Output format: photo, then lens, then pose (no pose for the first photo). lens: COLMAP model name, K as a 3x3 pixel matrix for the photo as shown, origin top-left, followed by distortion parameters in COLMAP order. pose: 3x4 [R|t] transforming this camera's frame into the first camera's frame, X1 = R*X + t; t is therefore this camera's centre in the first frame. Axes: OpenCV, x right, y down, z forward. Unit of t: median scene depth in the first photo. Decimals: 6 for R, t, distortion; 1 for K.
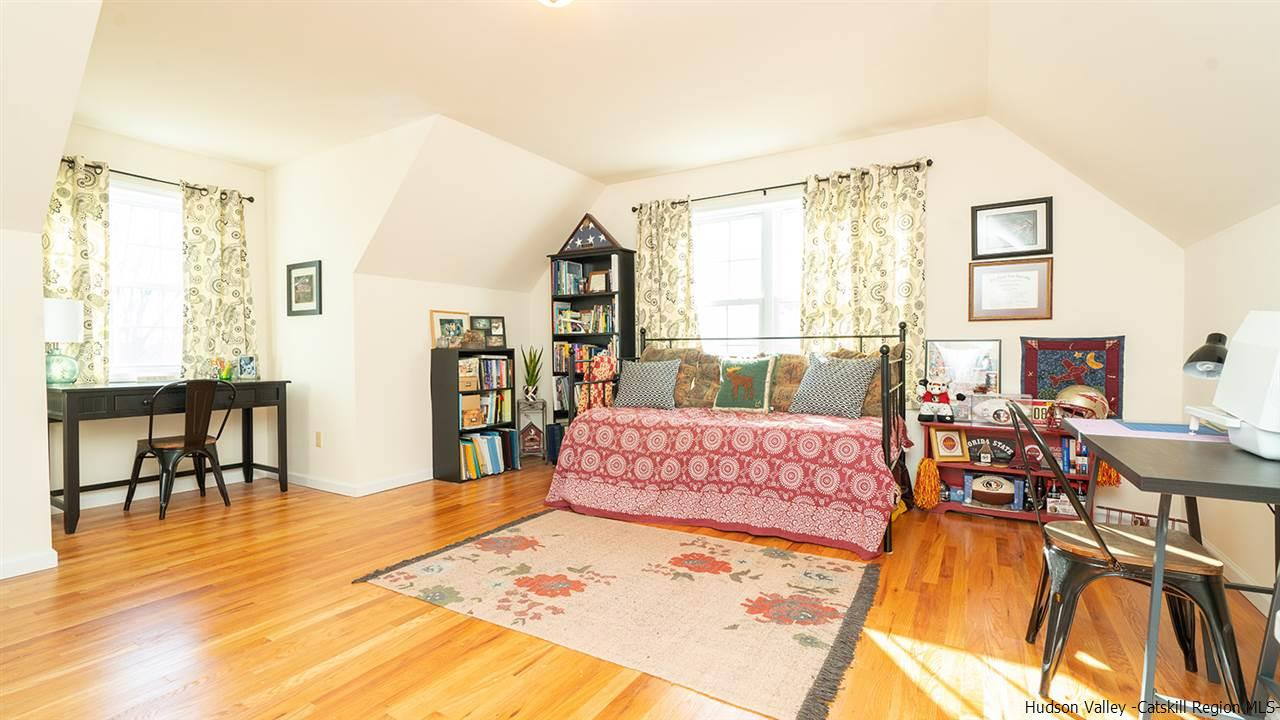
lens RADIAL K [[572.1, 0, 634.6], [0, 572.1, 360.5], [0, 0, 1]] dist [-0.002874, 0.001463]
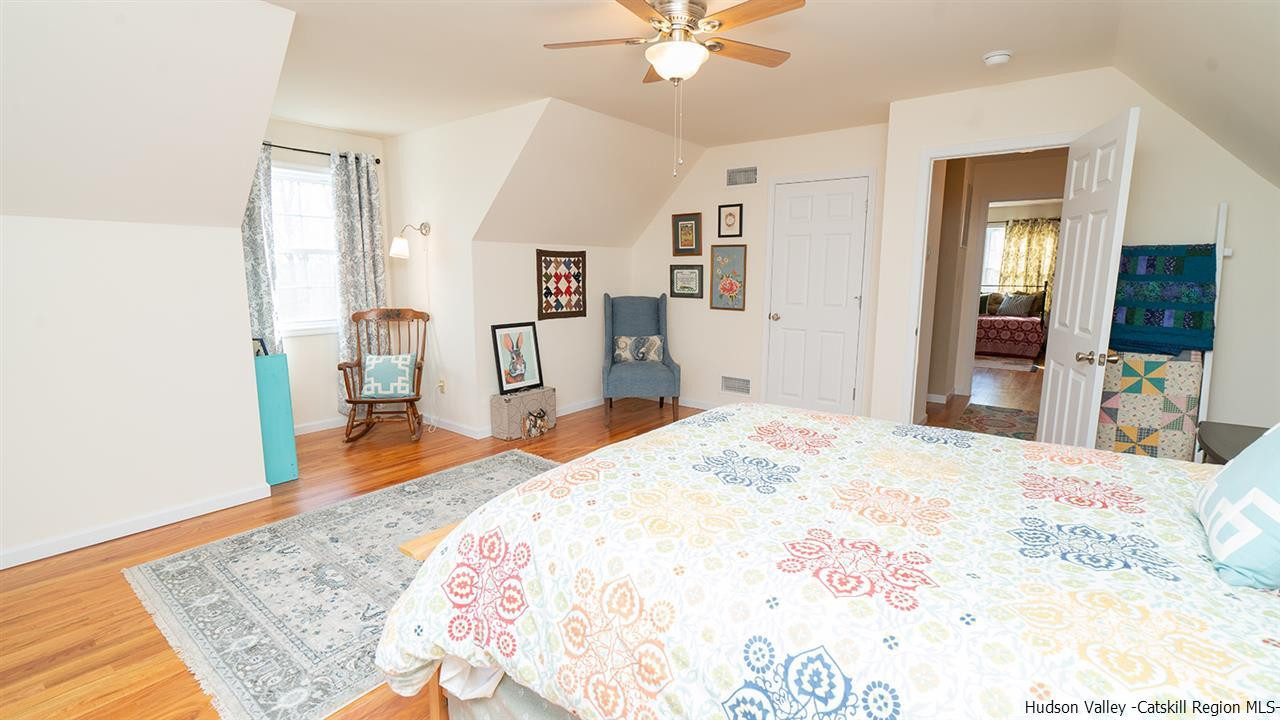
lens RADIAL K [[572.1, 0, 634.6], [0, 572.1, 360.5], [0, 0, 1]] dist [-0.002874, 0.001463]
pose [[0.994670, 0.022300, -0.100669, -1.056890], [-0.008235, 0.990395, 0.138025, -0.050284], [0.102780, -0.136460, 0.985299, -1.693707]]
